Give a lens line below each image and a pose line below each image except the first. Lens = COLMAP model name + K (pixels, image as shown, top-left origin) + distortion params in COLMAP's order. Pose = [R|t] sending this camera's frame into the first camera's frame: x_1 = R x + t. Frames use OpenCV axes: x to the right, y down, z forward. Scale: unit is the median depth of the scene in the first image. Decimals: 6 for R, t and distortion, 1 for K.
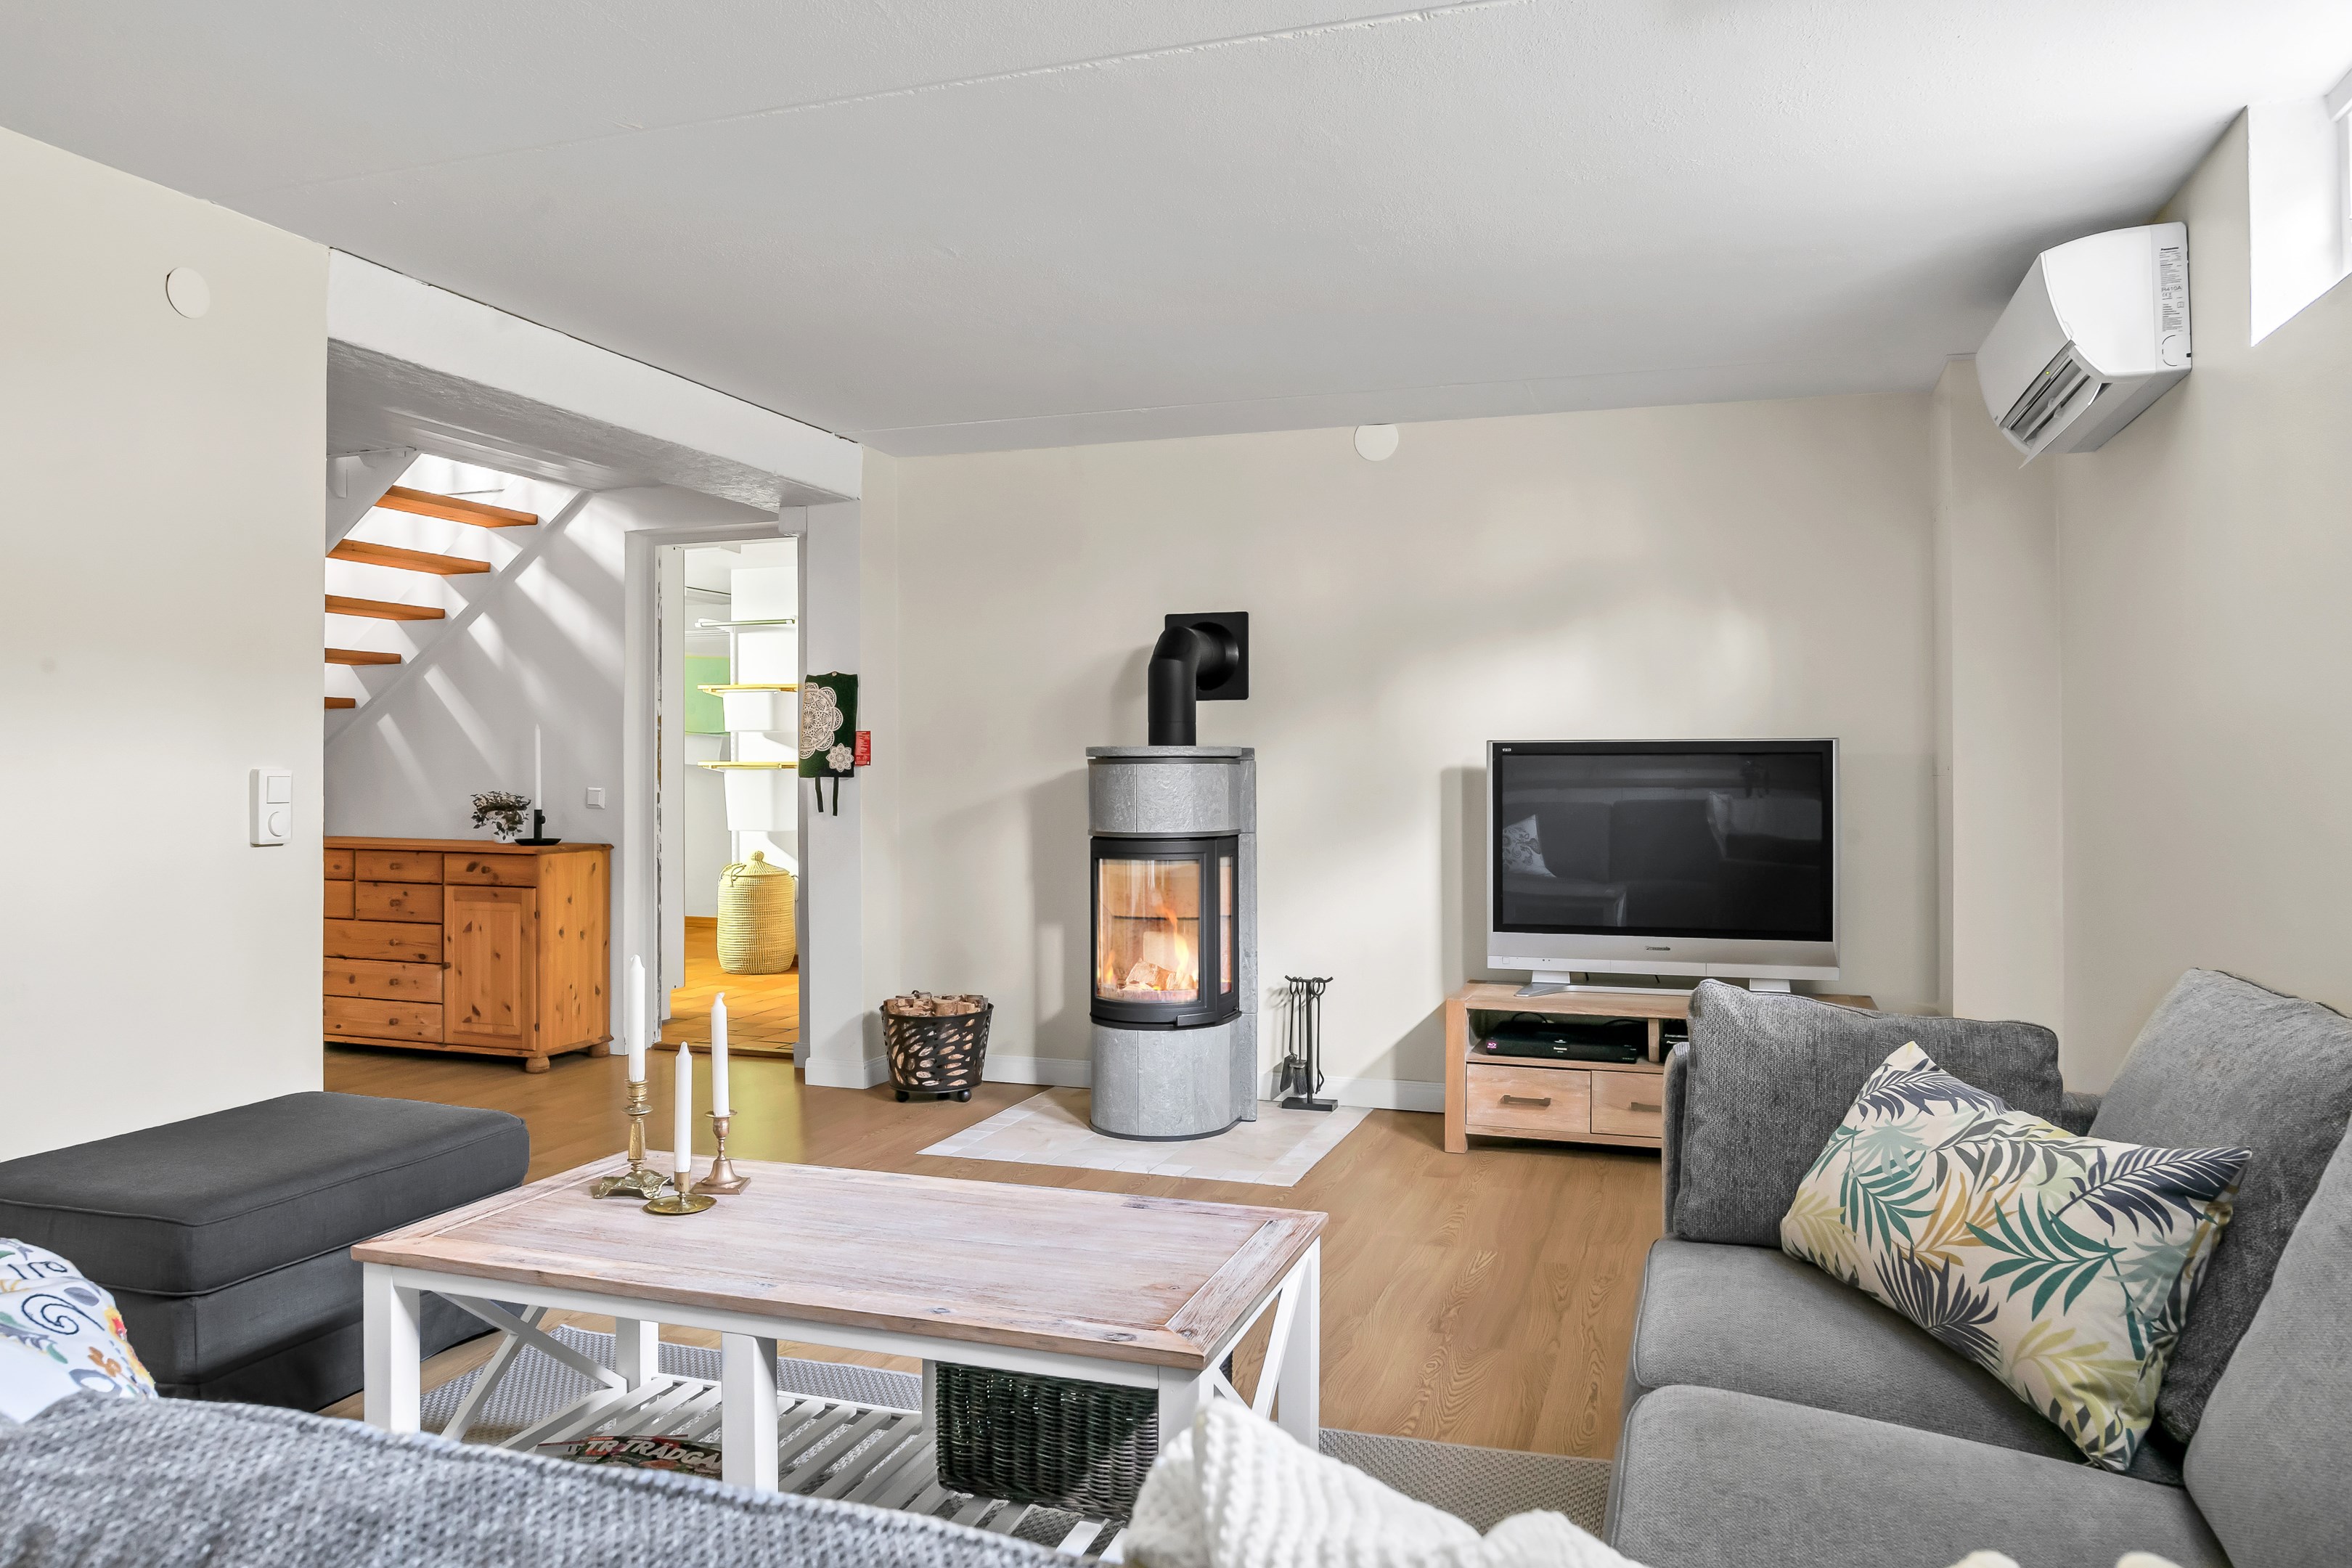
lens RADIAL K [[1595.4, 0, 1175.4], [0, 1595.4, 780.7], [0, 0, 1]] dist [0.000360, 0.000790]
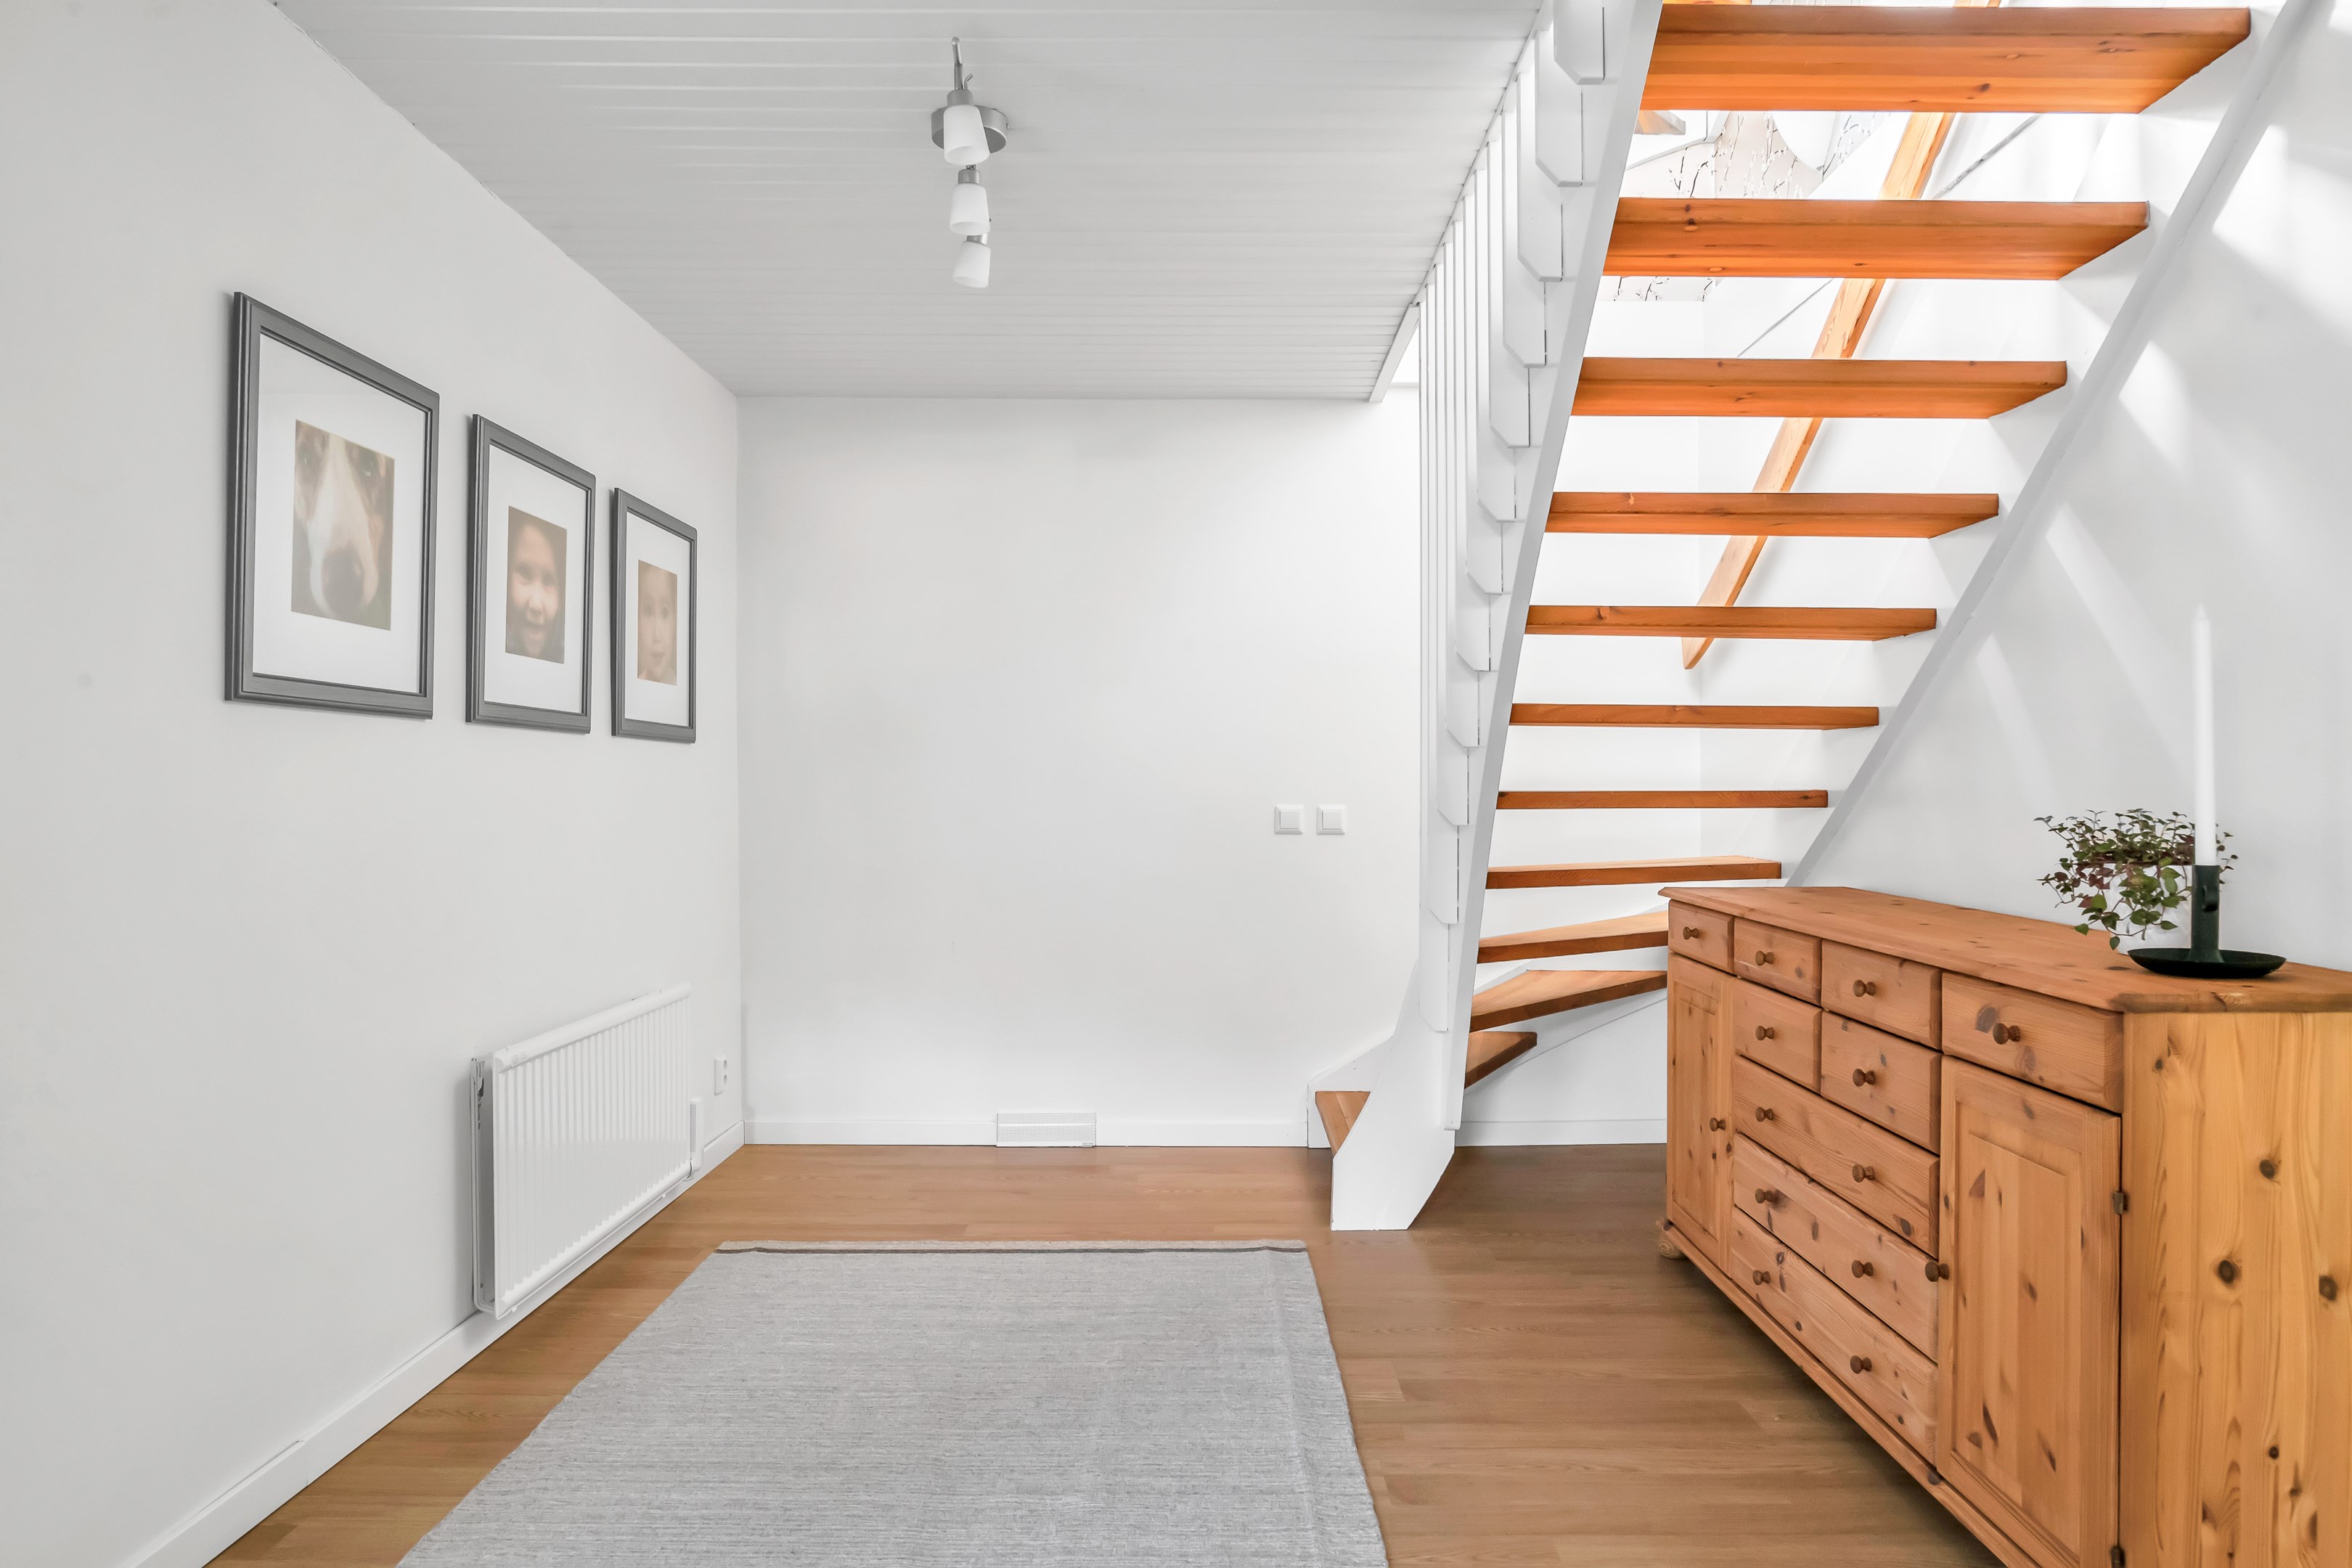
lens RADIAL K [[1595.4, 0, 1178.1], [0, 1595.4, 784.1], [0, 0, 1]] dist [0.000360, 0.000790]
pose [[0.324203, -0.000259, -0.945988, -0.153954], [-0.001492, 0.999999, -0.000785, 0.001356], [0.945986, 0.001666, 0.324202, 0.689003]]
